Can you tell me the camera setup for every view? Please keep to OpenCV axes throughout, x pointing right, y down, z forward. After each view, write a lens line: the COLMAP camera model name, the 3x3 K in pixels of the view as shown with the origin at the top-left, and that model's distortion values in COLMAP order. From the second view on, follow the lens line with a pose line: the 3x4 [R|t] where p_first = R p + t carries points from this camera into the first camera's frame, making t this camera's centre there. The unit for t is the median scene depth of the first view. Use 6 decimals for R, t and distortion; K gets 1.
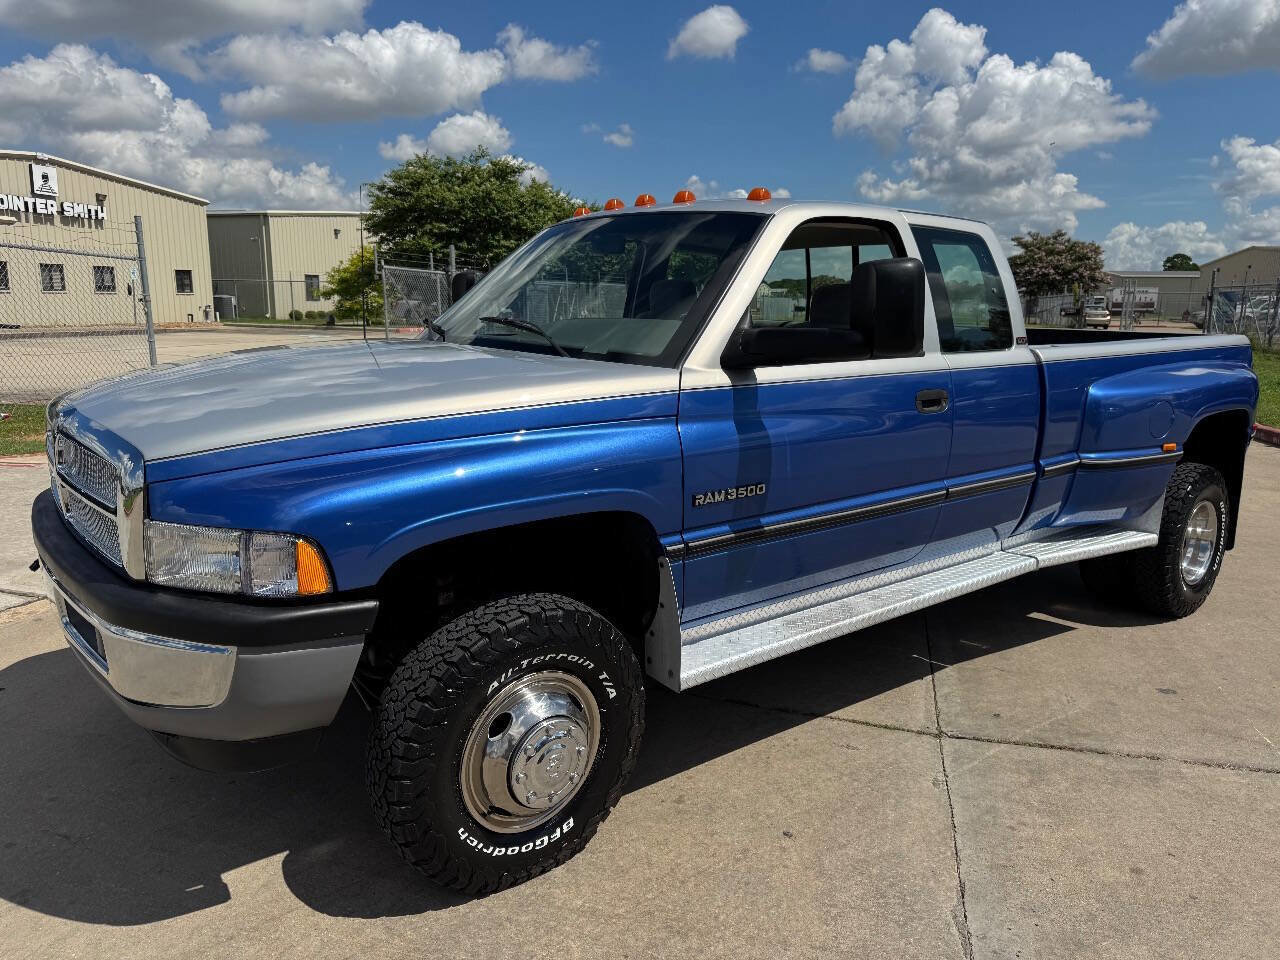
lens RADIAL K [[907.6, 0, 640.8], [0, 907.6, 493.3], [0, 0, 1]] dist [0.033401, -0.044048]
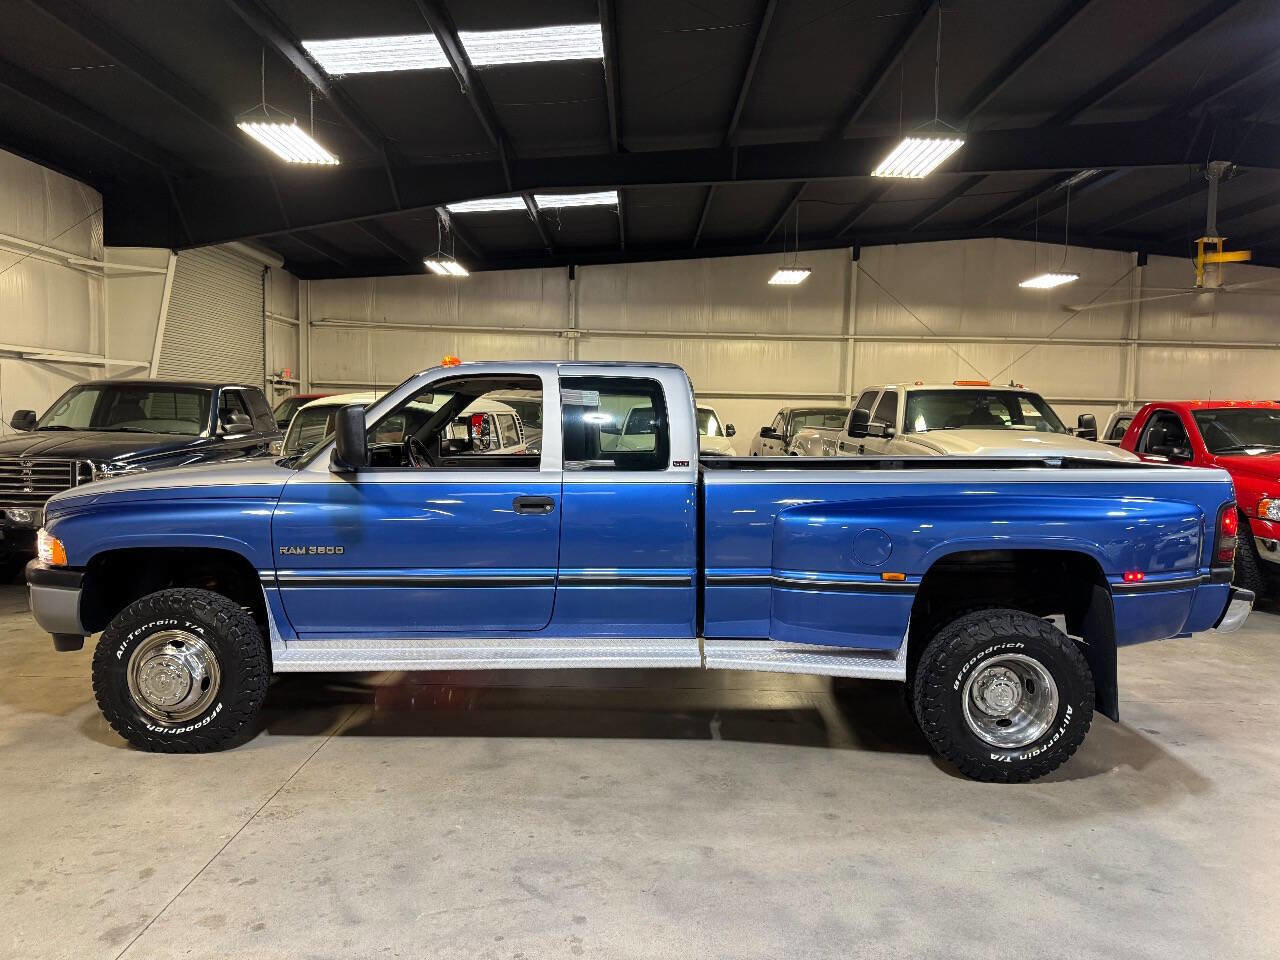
lens RADIAL K [[907.6, 0, 638.0], [0, 907.6, 484.5], [0, 0, 1]] dist [0.033401, -0.044048]
pose [[0.776807, 0.035711, -0.628725, 1.141393], [-0.124574, 0.987375, -0.097834, -0.020926], [0.617294, 0.154321, 0.771449, 0.075519]]
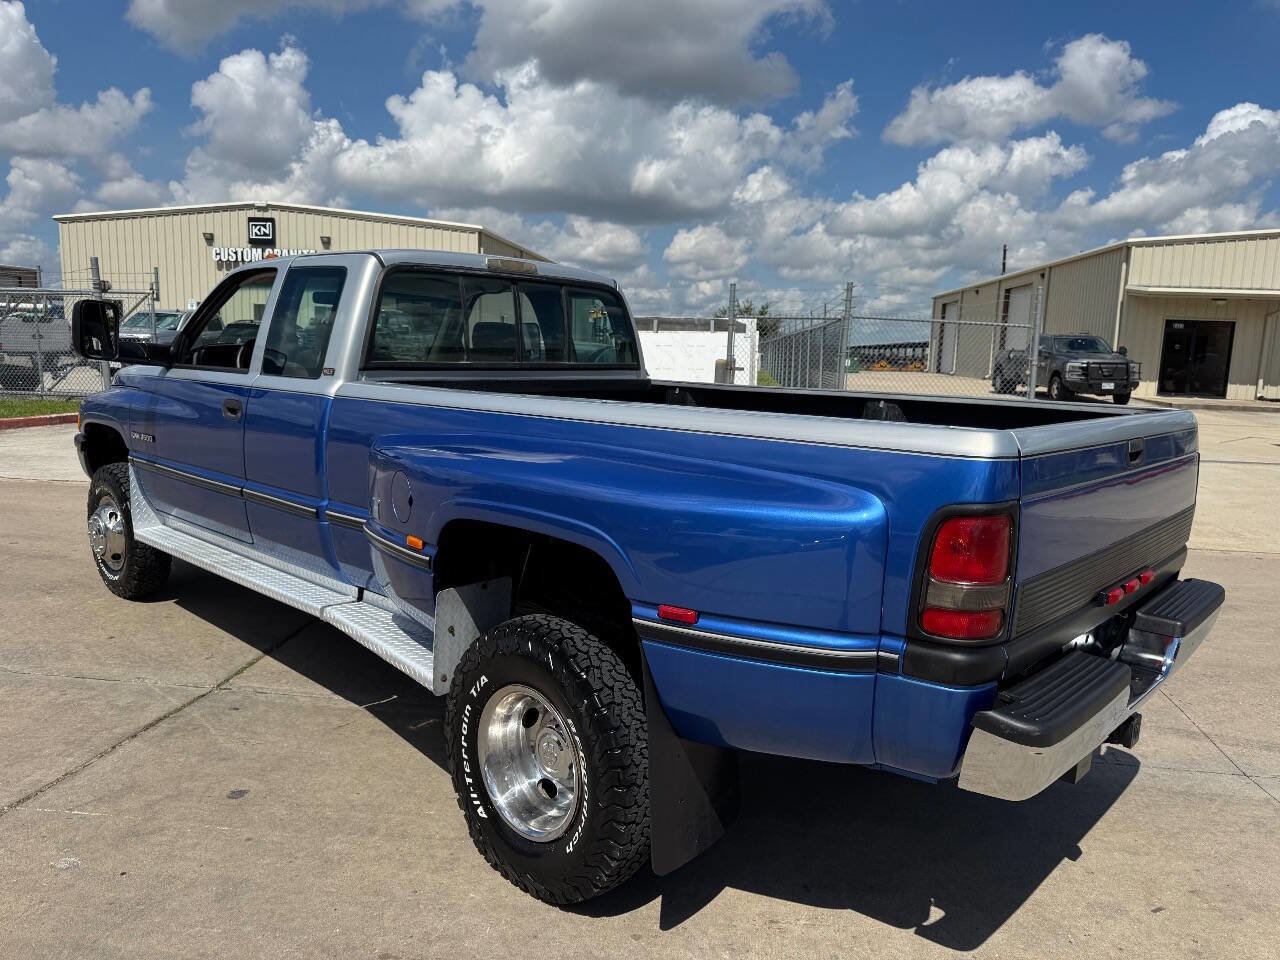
lens RADIAL K [[907.6, 0, 635.0], [0, 907.6, 487.9], [0, 0, 1]] dist [0.033401, -0.044048]
pose [[0.141143, 0.140805, -0.979925, 1.471834], [-0.231745, 0.967031, 0.105573, -0.231677], [0.962483, 0.212192, 0.169121, 1.212171]]
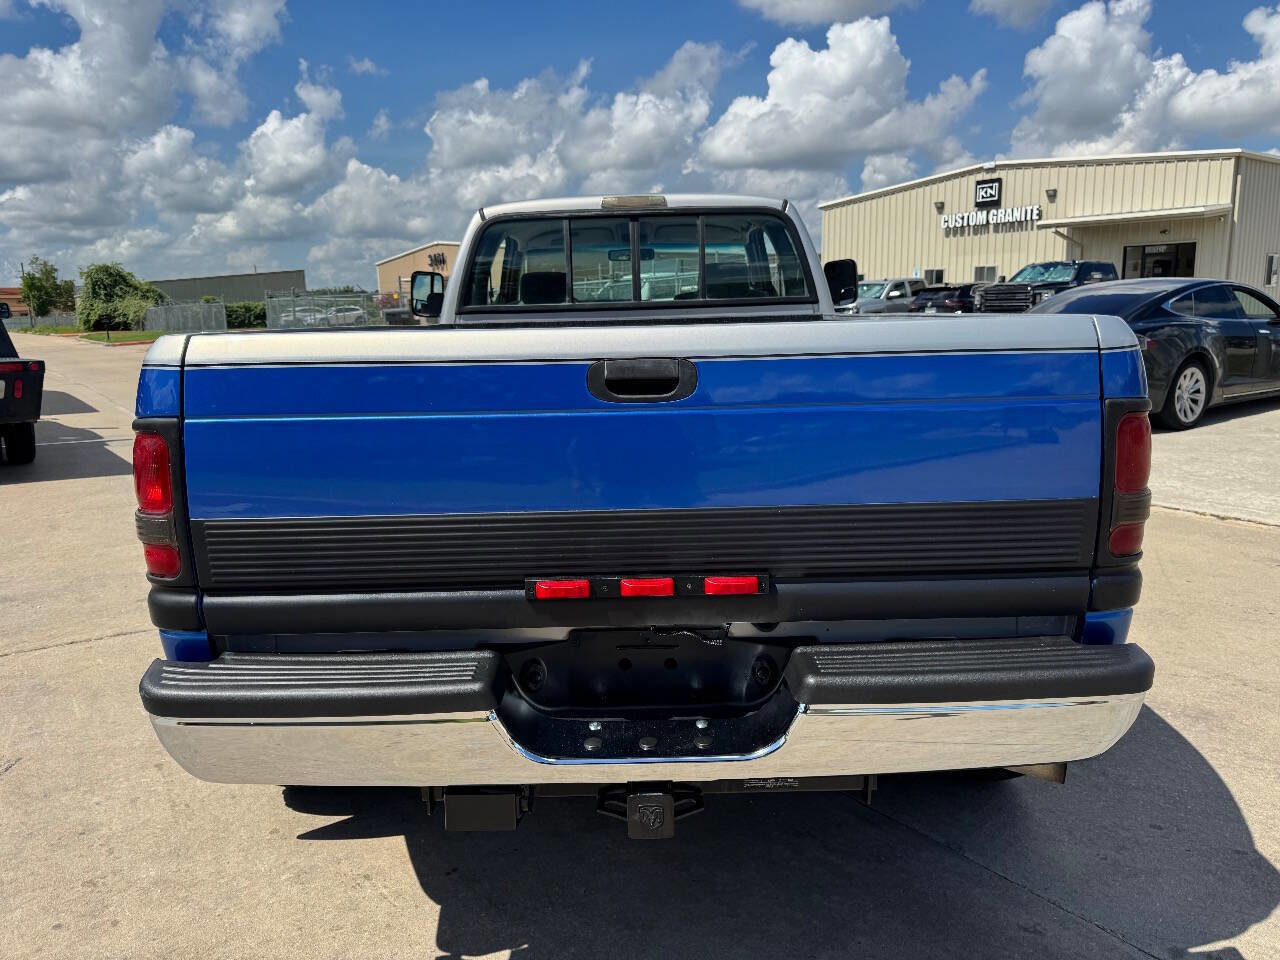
lens RADIAL K [[907.6, 0, 633.7], [0, 907.6, 466.0], [0, 0, 1]] dist [0.033401, -0.044048]
pose [[-0.637681, 0.129336, -0.759365, 1.229082], [-0.147045, 0.947237, 0.284817, -0.360470], [0.756135, 0.293283, -0.585017, 1.994988]]
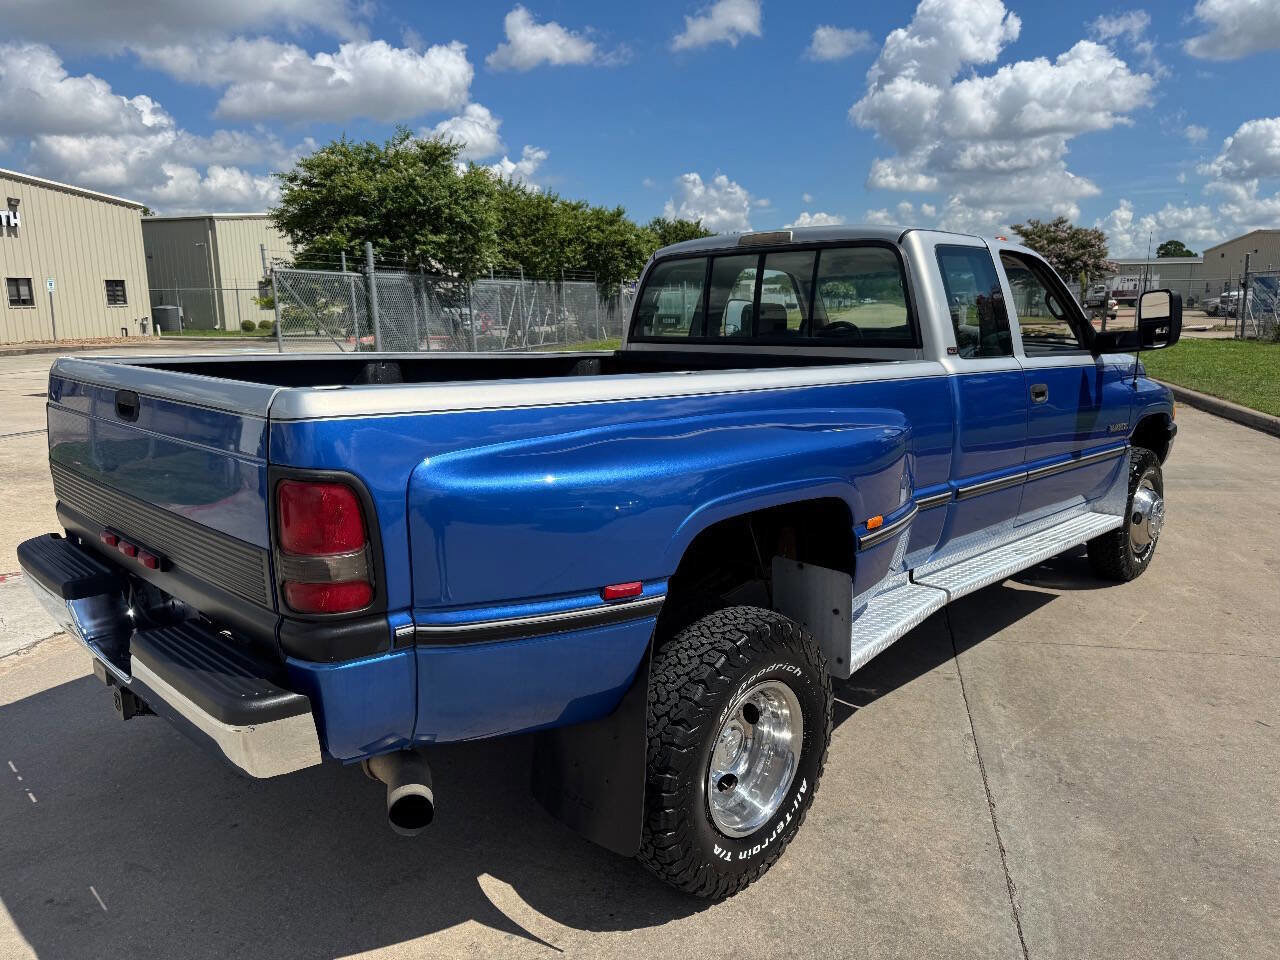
lens RADIAL K [[907.6, 0, 649.2], [0, 907.6, 488.6], [0, 0, 1]] dist [0.033401, -0.044048]
pose [[0.999653, -0.025056, 0.008111, 0.209887], [0.025090, 0.999677, -0.004145, -0.179123], [-0.008004, 0.004347, 0.999959, 0.801606]]
